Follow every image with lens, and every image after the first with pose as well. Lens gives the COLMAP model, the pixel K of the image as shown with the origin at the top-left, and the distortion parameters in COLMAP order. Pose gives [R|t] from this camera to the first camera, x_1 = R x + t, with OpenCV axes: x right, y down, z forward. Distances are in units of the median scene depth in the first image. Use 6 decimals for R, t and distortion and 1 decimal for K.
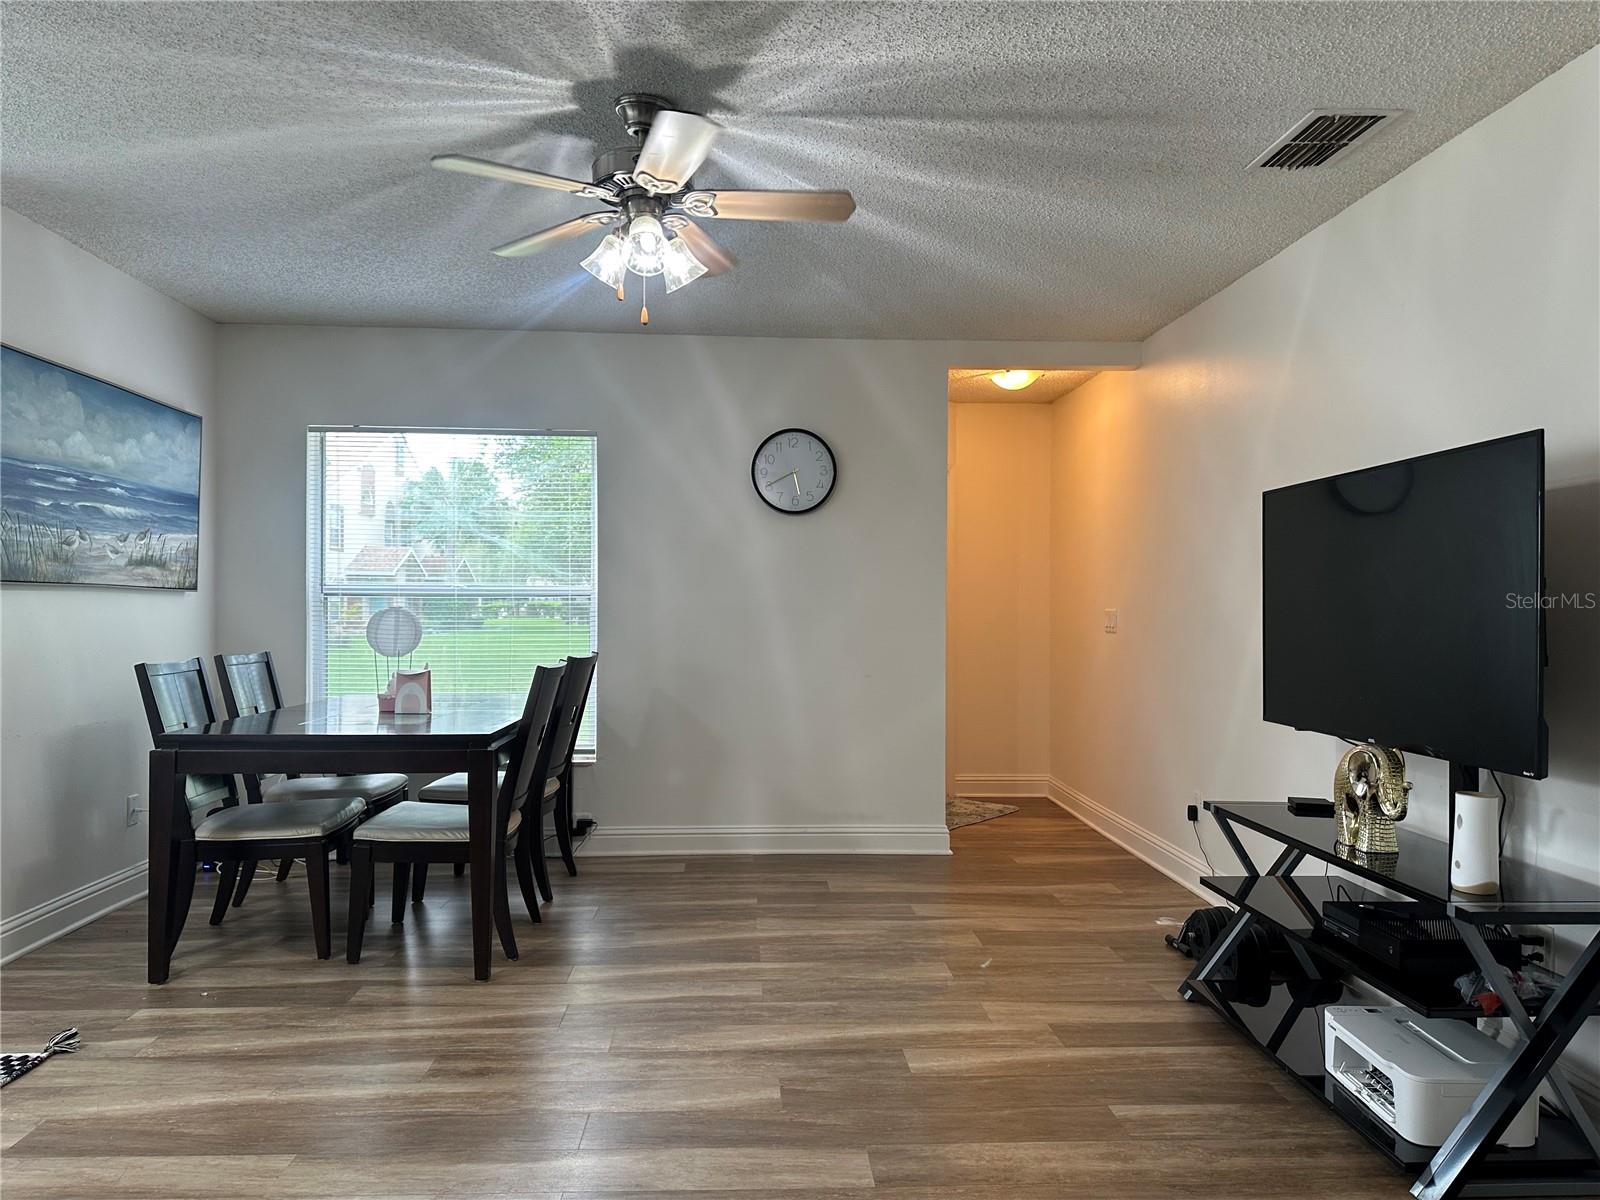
lens RADIAL K [[1121.5, 0, 792.0], [0, 1121.5, 599.2], [0, 0, 1]] dist [0.040714, -0.049149]
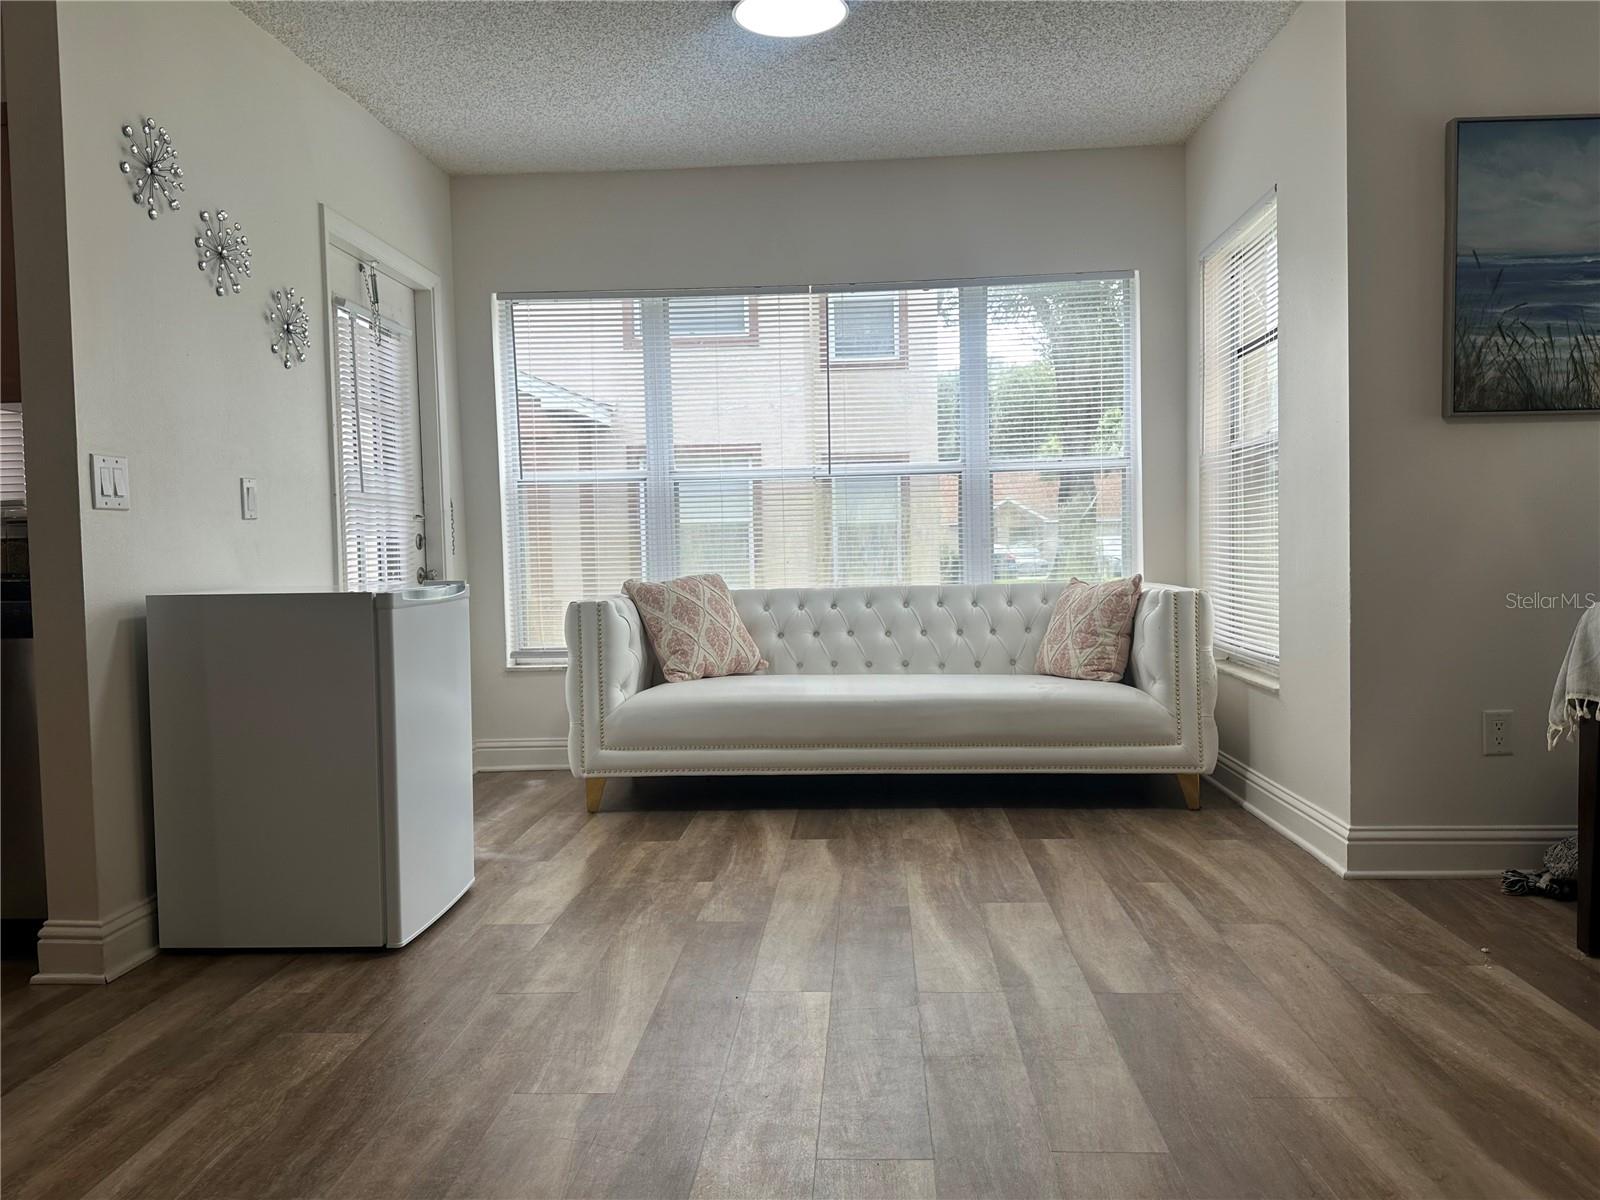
lens RADIAL K [[1158.3, 0, 816.8], [0, 1158.3, 590.0], [0, 0, 1]] dist [0.064323, -0.075048]
pose [[-0.095549, 0.039971, -0.994622, 0.207000], [0.025741, 0.998959, 0.037672, 0.070351], [0.995092, -0.022003, -0.096479, 0.585629]]
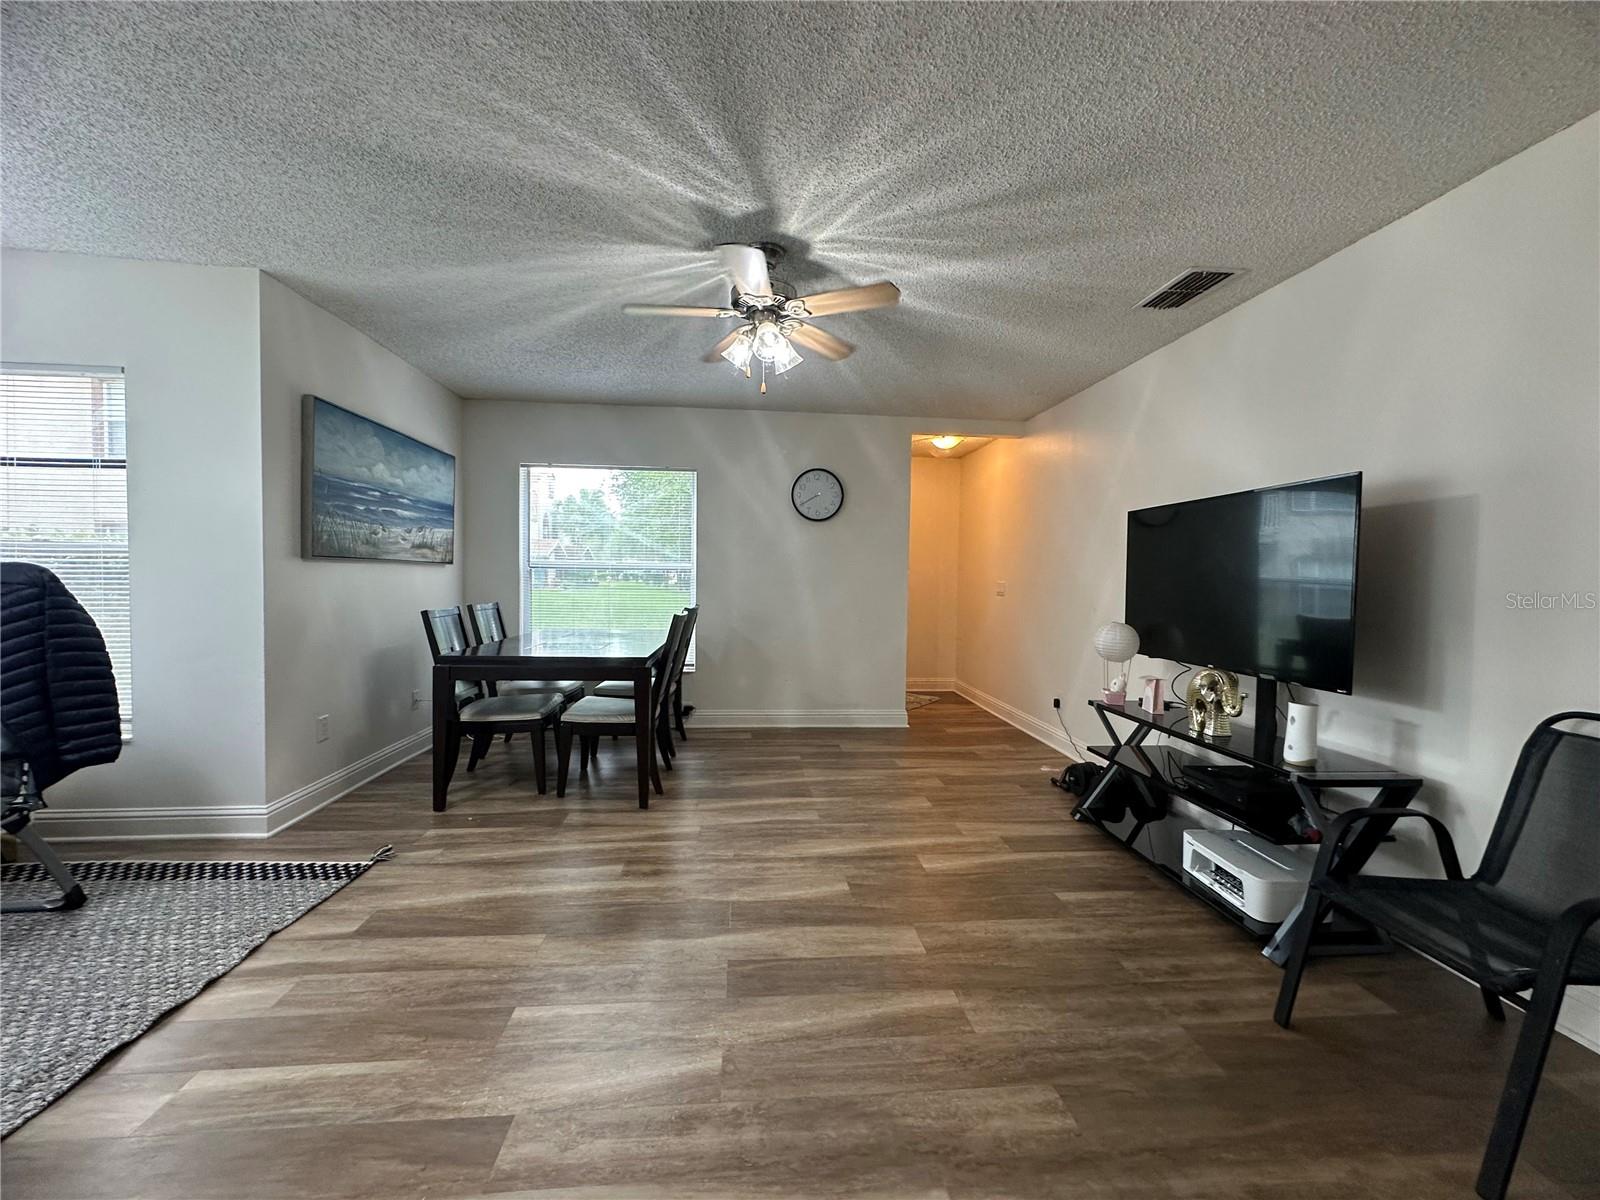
lens RADIAL K [[638.1, 0, 798.0], [0, 638.1, 595.1], [0, 0, 1]] dist [-0.006119, 0.003122]
pose [[0.999224, 0.009646, 0.038176, -0.092143], [-0.010993, 0.999319, 0.035231, -0.001583], [-0.037810, -0.035623, 0.998650, 0.095906]]
